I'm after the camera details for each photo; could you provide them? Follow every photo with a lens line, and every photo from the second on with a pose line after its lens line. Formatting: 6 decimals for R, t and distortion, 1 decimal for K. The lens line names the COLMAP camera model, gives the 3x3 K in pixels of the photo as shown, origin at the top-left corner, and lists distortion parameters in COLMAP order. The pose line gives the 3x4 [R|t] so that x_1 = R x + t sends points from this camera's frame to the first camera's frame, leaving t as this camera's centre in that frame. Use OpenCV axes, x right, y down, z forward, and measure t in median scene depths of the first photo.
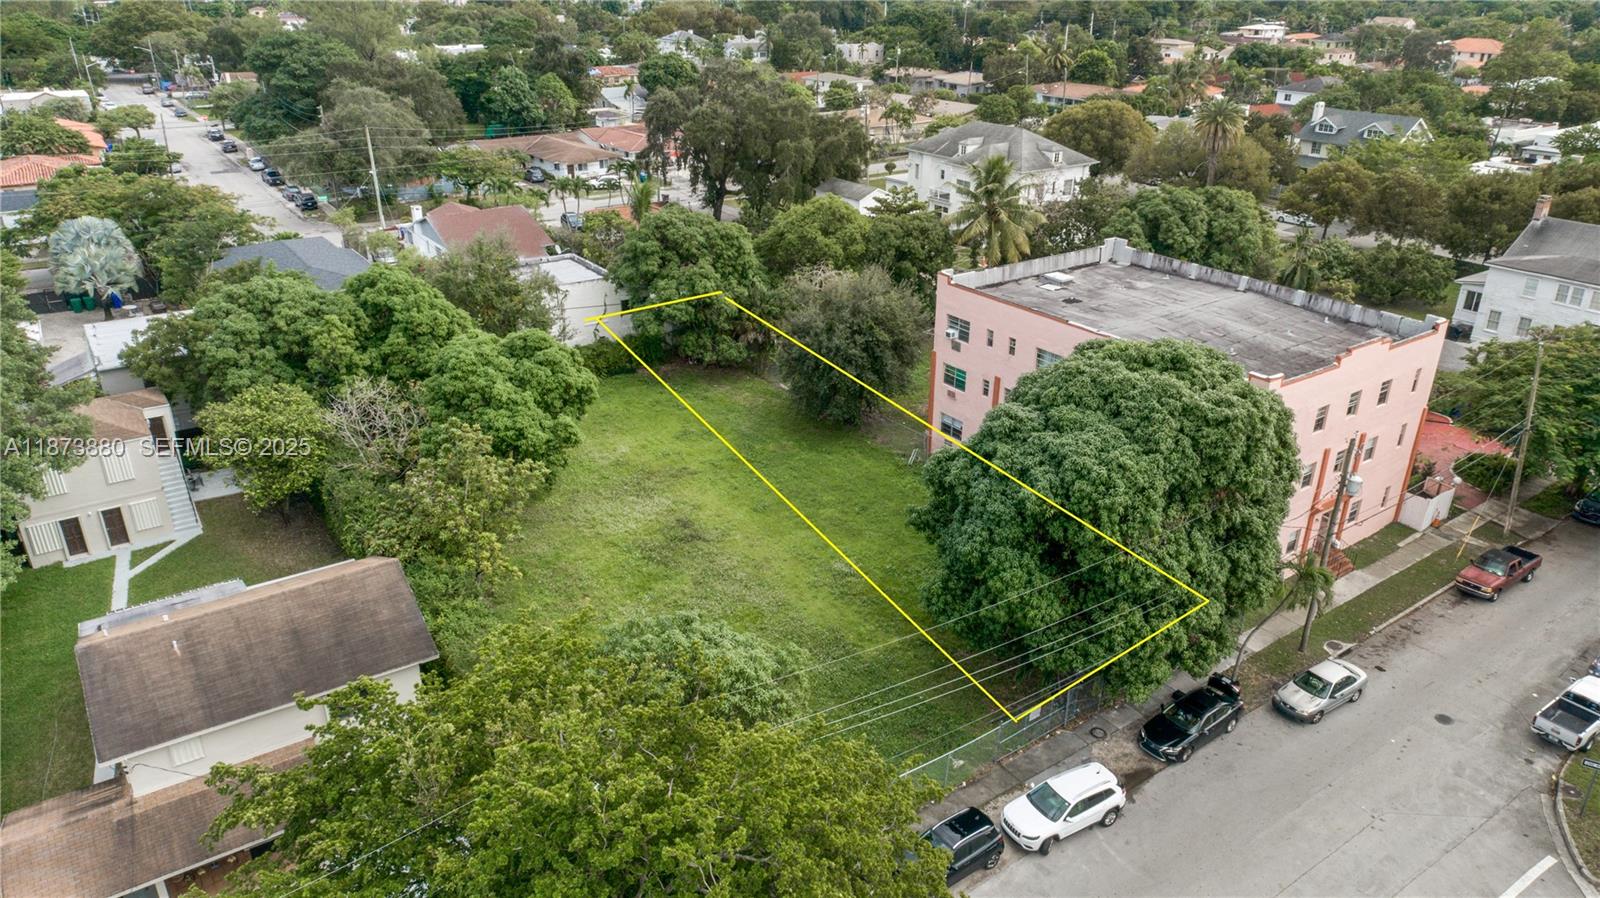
lens RADIAL K [[1080.9, 0, 800.0], [0, 1080.9, 449.0], [0, 0, 1]] dist [-0.000483, 0.001261]
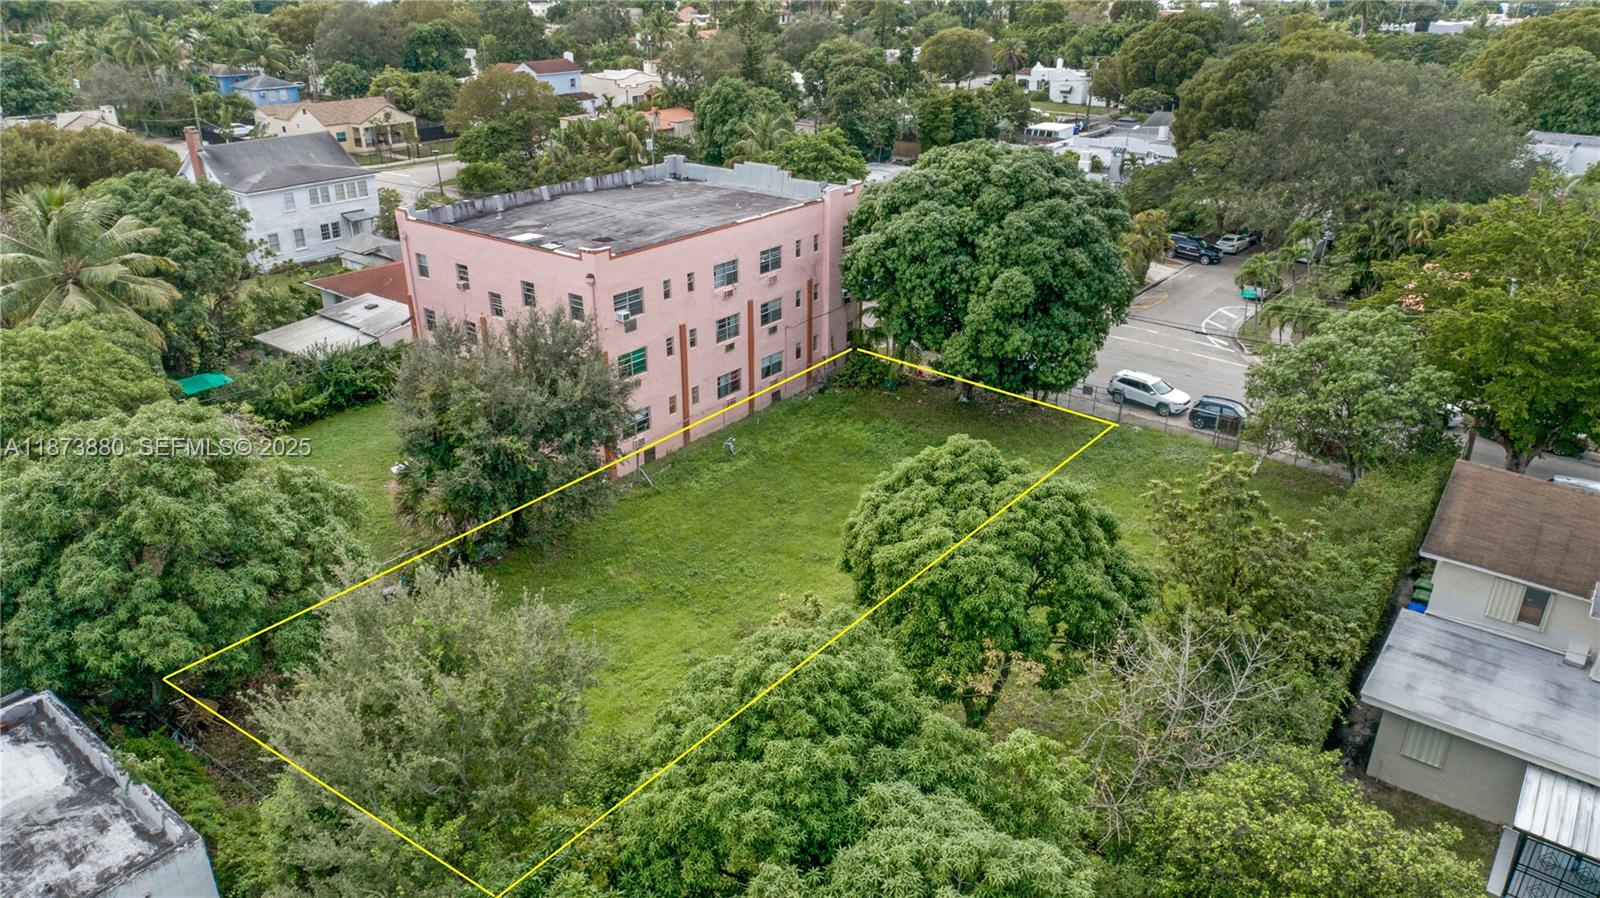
lens RADIAL K [[1080.9, 0, 800.0], [0, 1080.9, 449.0], [0, 0, 1]] dist [-0.000483, 0.001261]
pose [[-0.288058, -0.404683, 0.867902, -0.642640], [0.393585, 0.776196, 0.492554, -0.375130], [-0.872991, 0.483477, -0.064312, 0.978019]]
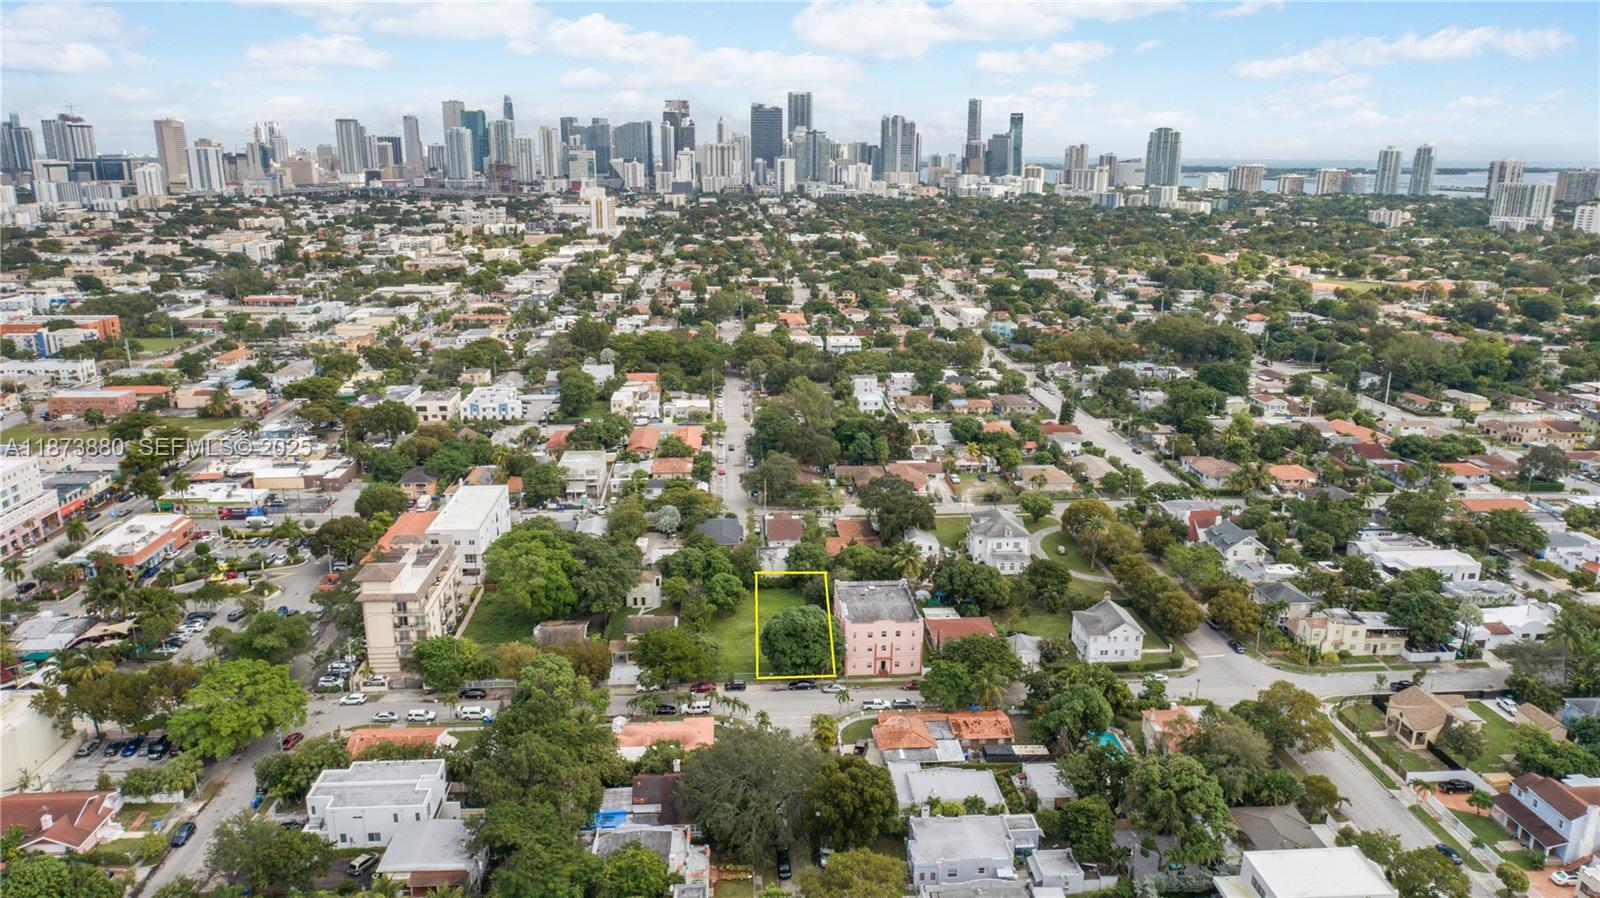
lens RADIAL K [[1080.9, 0, 800.0], [0, 1080.9, 449.0], [0, 0, 1]] dist [-0.000483, 0.001261]
pose [[0.856346, 0.137144, -0.497858, 1.808321], [-0.213762, 0.971754, -0.099996, -0.203584], [0.470082, 0.192054, 0.861475, -2.341421]]
